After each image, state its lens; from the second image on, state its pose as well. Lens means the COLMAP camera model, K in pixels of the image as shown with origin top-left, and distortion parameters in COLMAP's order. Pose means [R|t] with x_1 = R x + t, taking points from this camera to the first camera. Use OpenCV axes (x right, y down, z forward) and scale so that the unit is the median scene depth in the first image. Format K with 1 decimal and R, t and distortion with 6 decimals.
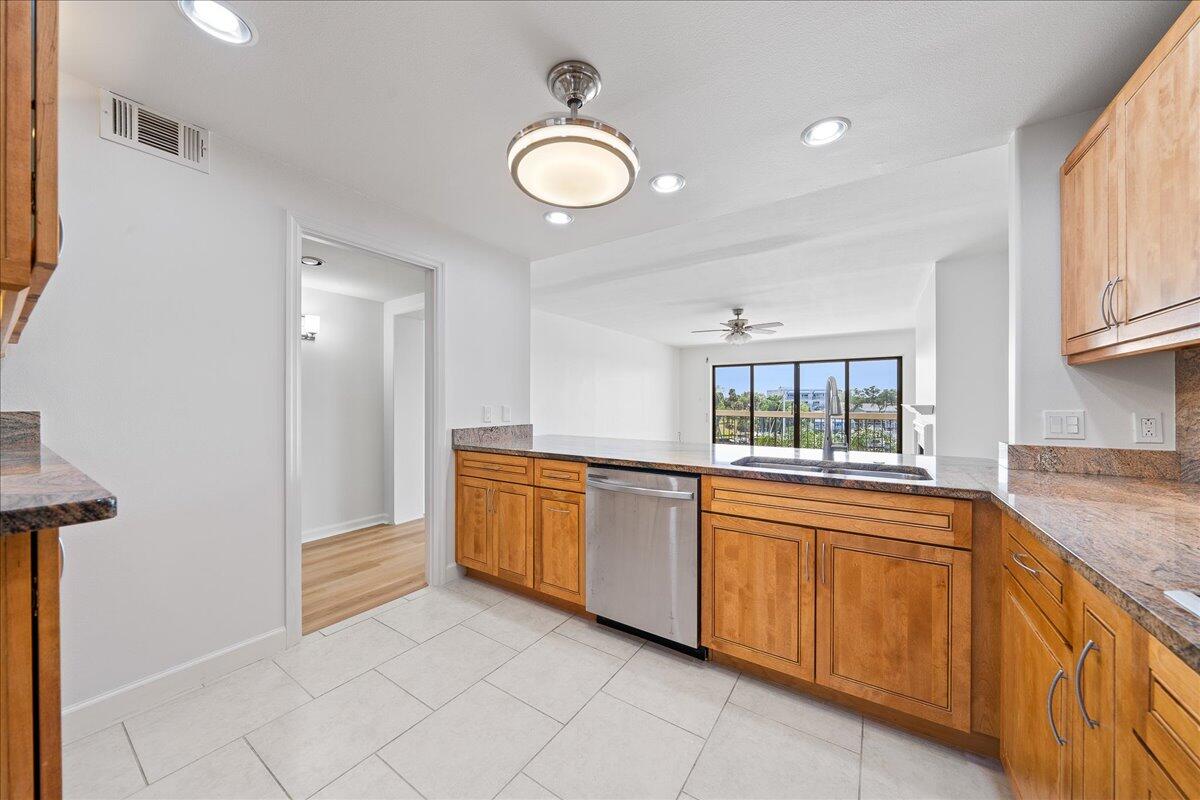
lens RADIAL K [[412.8, 0, 608.6], [0, 412.8, 401.5], [0, 0, 1]] dist [-0.004551, -0.000192]
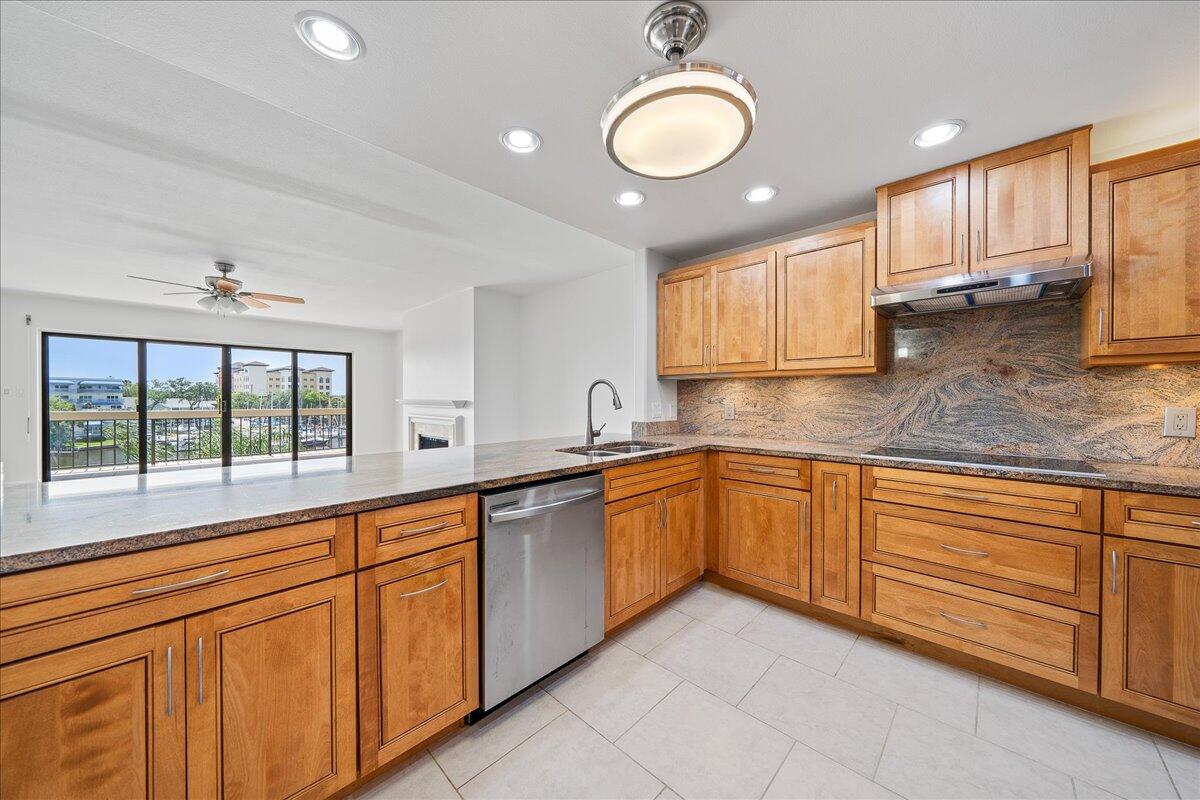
lens RADIAL K [[412.8, 0, 596.5], [0, 412.8, 399.8], [0, 0, 1]] dist [-0.004551, -0.000192]
pose [[0.189023, -0.004842, 0.981961, -0.584054], [-0.003589, 0.999978, 0.005622, -0.002487], [-0.981966, -0.004587, 0.189001, 0.604172]]
